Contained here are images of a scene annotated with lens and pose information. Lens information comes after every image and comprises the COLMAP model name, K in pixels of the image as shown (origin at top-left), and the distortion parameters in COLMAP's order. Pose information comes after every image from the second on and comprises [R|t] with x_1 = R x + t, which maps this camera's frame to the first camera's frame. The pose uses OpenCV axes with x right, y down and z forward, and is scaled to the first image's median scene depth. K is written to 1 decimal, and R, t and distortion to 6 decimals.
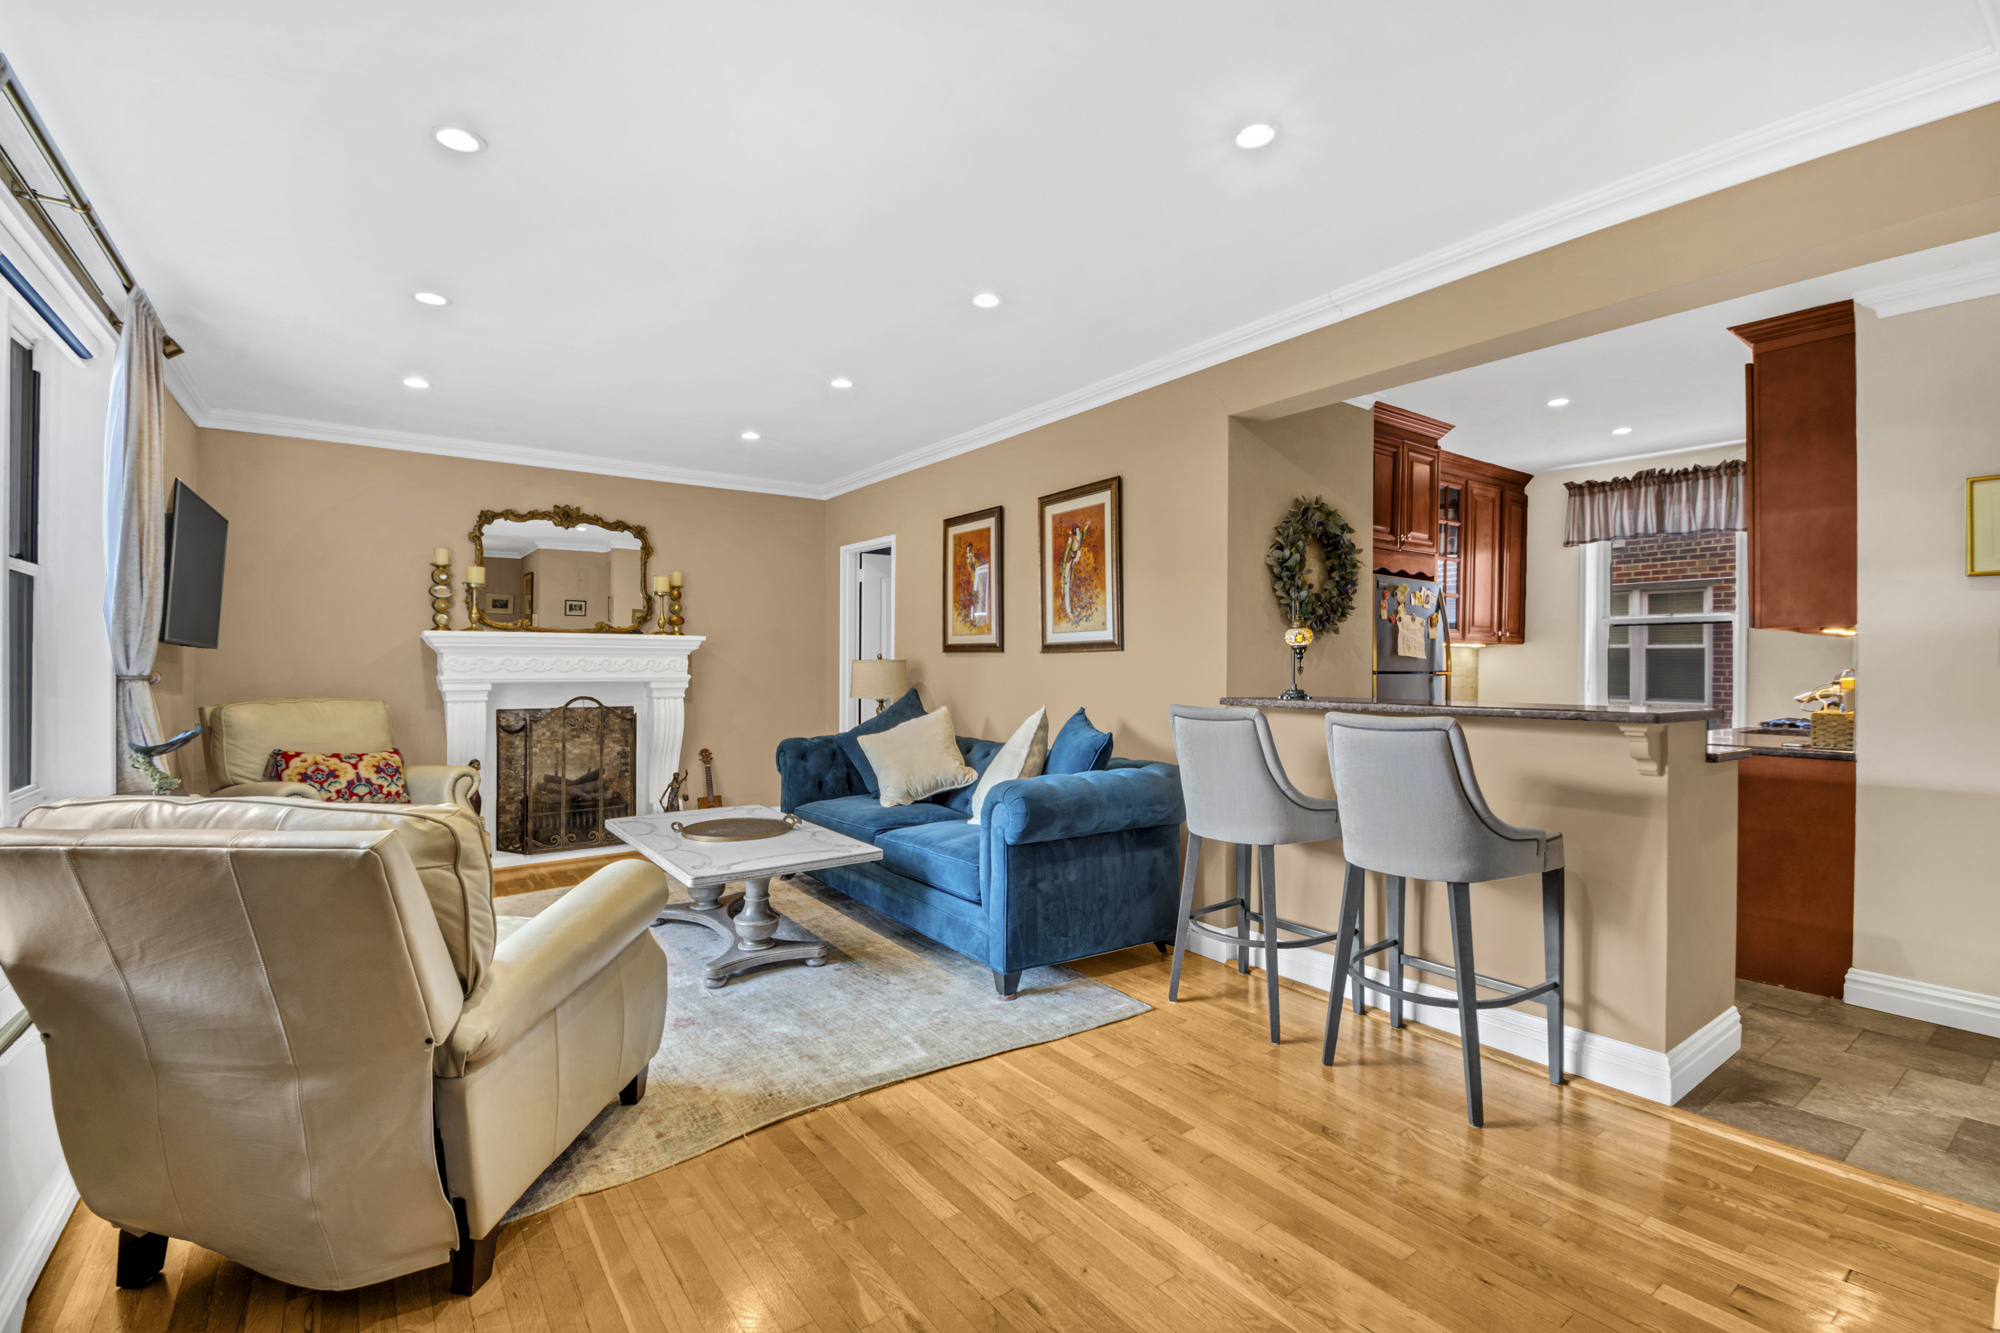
lens RADIAL K [[868.7, 0, 1004.8], [0, 868.7, 666.1], [0, 0, 1]] dist [-0.001529, -0.007484]
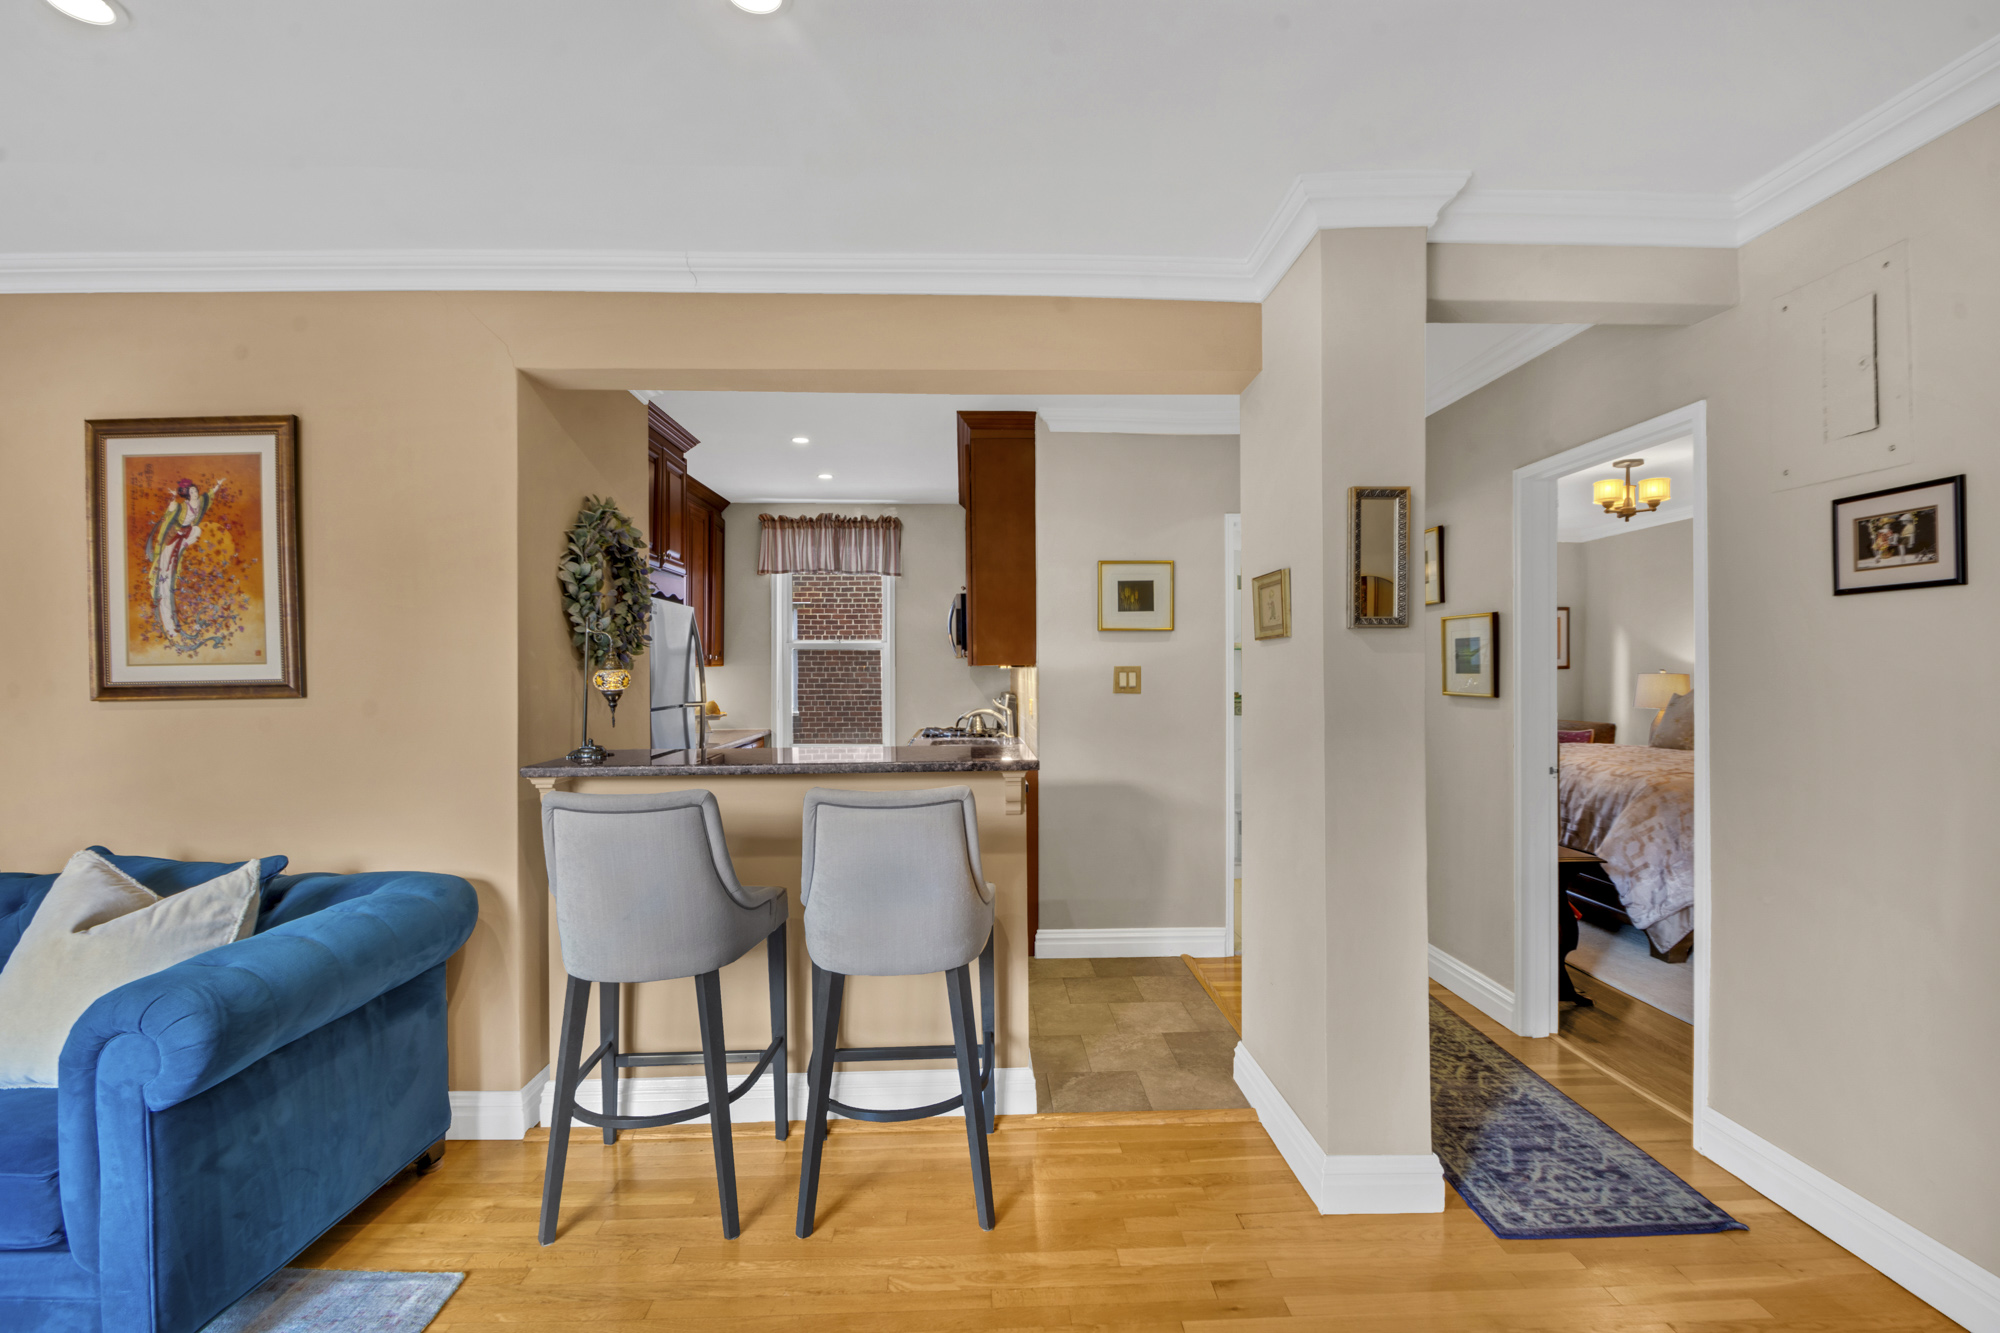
lens RADIAL K [[868.7, 0, 993.2], [0, 868.7, 663.8], [0, 0, 1]] dist [-0.001529, -0.007484]
pose [[0.563891, -0.005094, 0.825833, -0.093441], [0.009392, 0.999956, -0.000246, -0.035167], [-0.825796, 0.007895, 0.563914, 0.229485]]
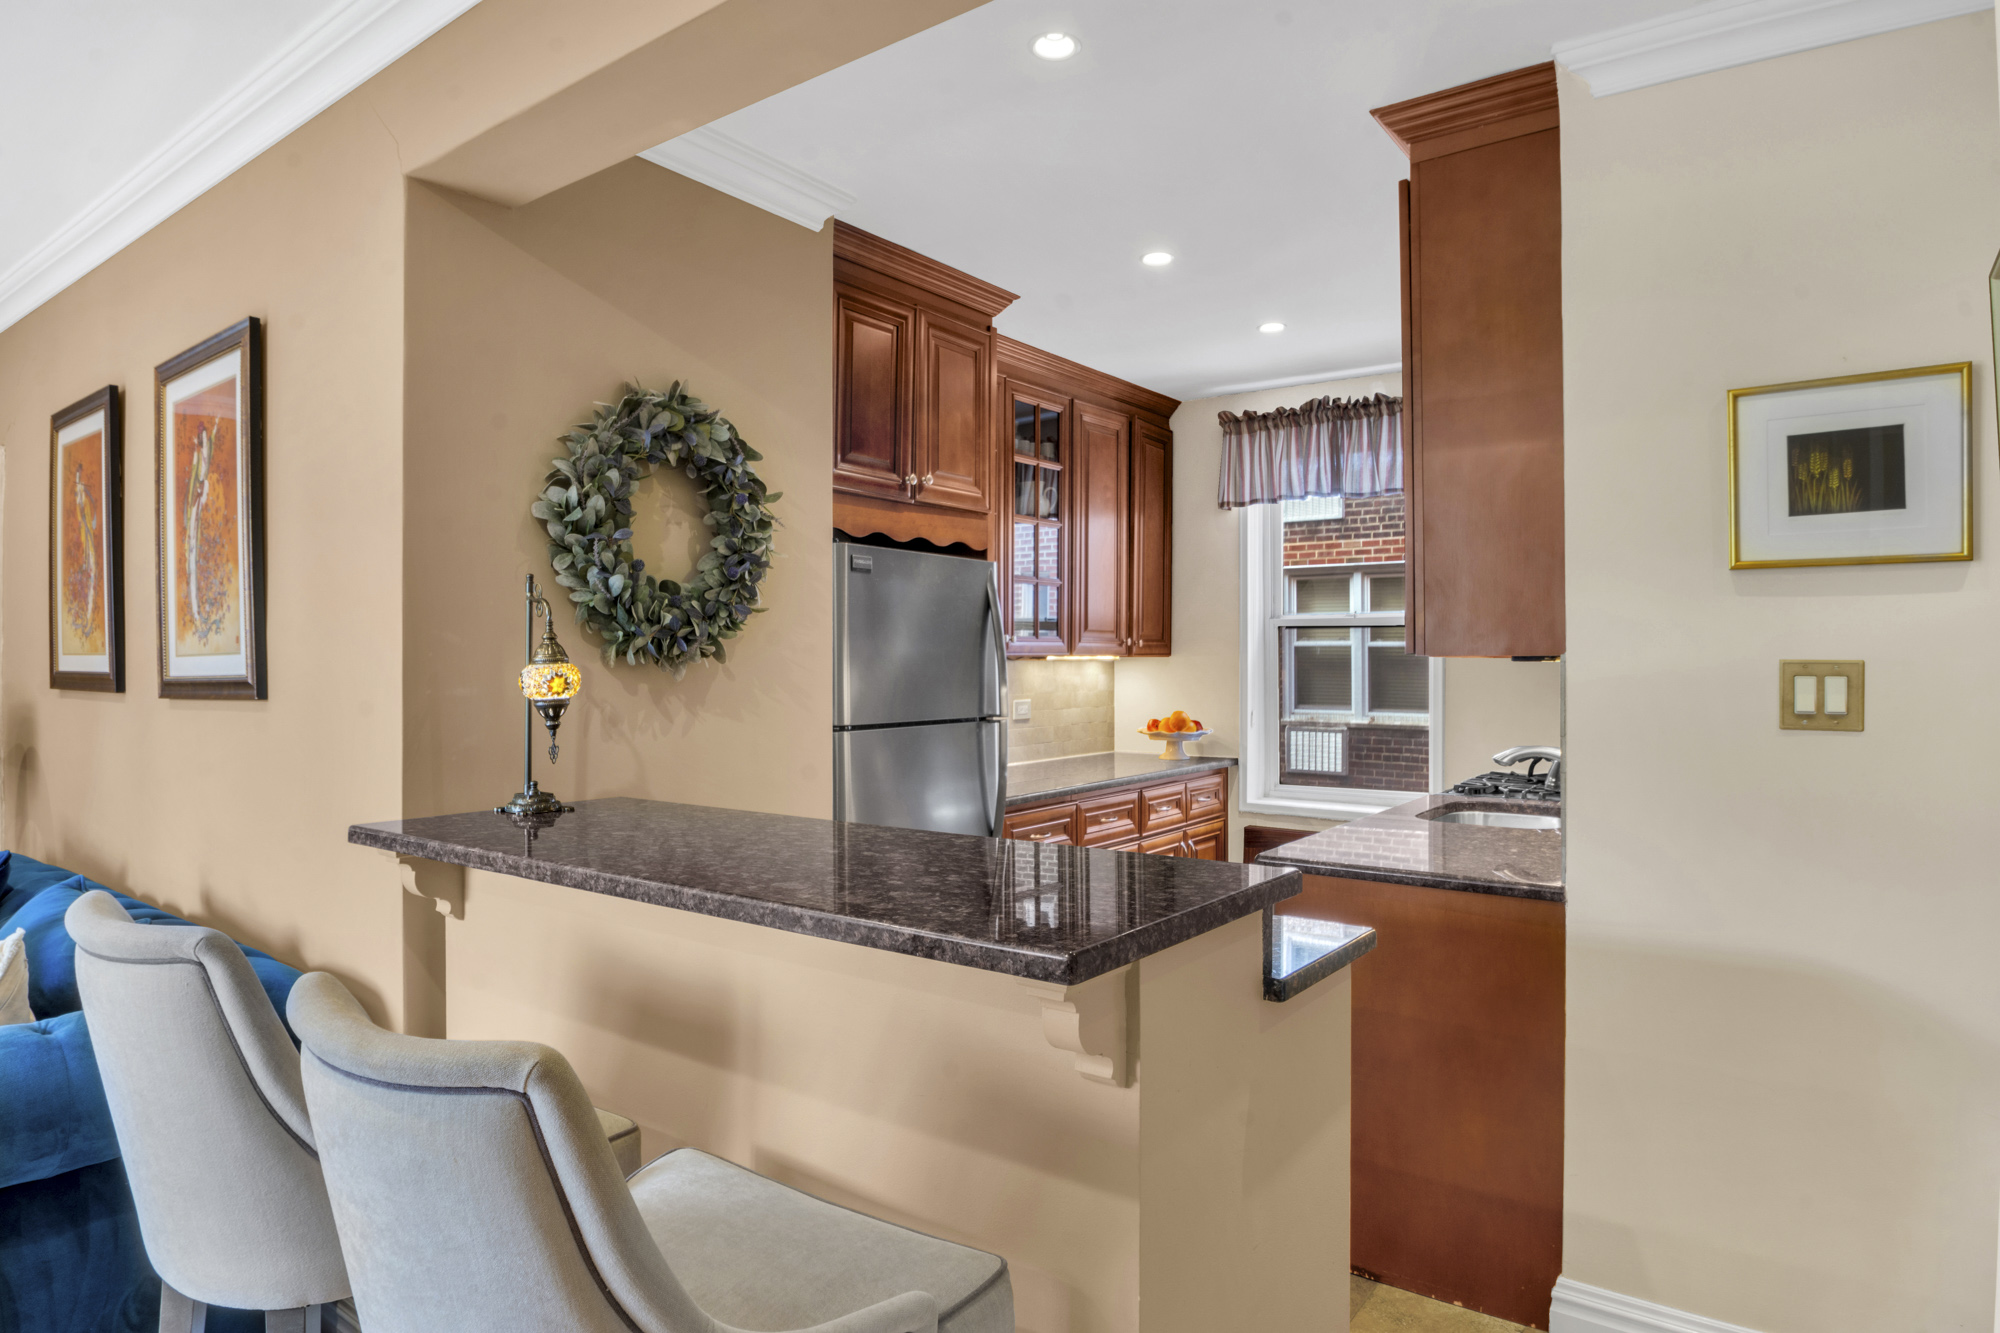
lens RADIAL K [[1136.6, 0, 1011.1], [0, 1136.6, 657.2], [0, 0, 1]] dist [-0.019193, -0.000085]
pose [[0.952190, -0.007823, 0.305406, 0.311269], [0.008633, 0.999962, -0.001300, -0.034319], [-0.305385, 0.003874, 0.952221, 0.302357]]
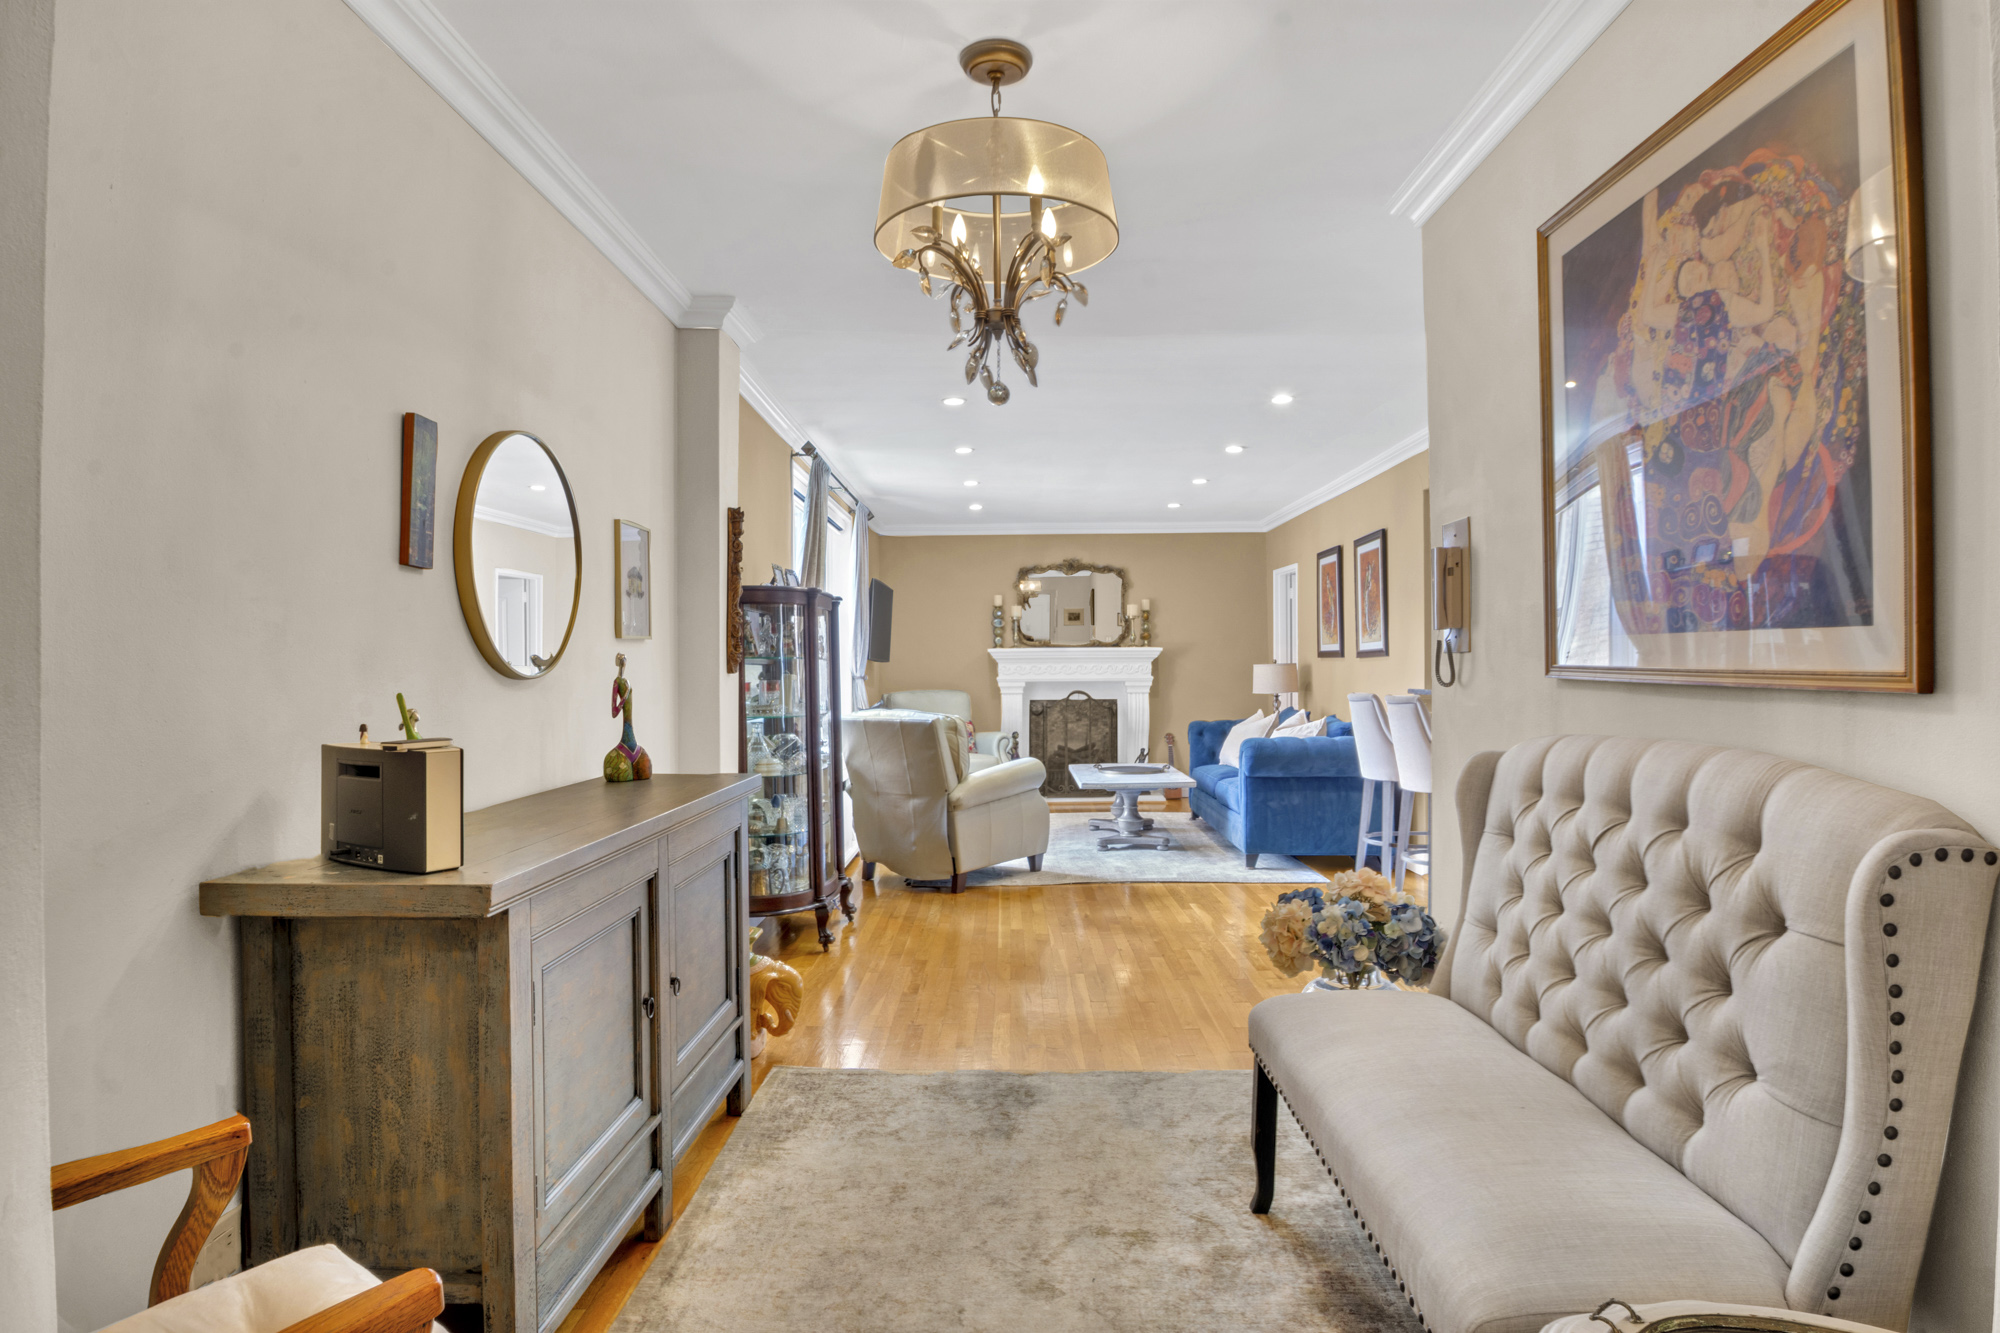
lens RADIAL K [[1083.9, 0, 995.2], [0, 1083.9, 655.1], [0, 0, 1]] dist [-0.000149, -0.000023]
pose [[0.800838, -0.015041, -0.598692, 0.624210], [0.006480, 0.999844, -0.016451, 0.004267], [0.598846, 0.009295, 0.800810, -0.686372]]
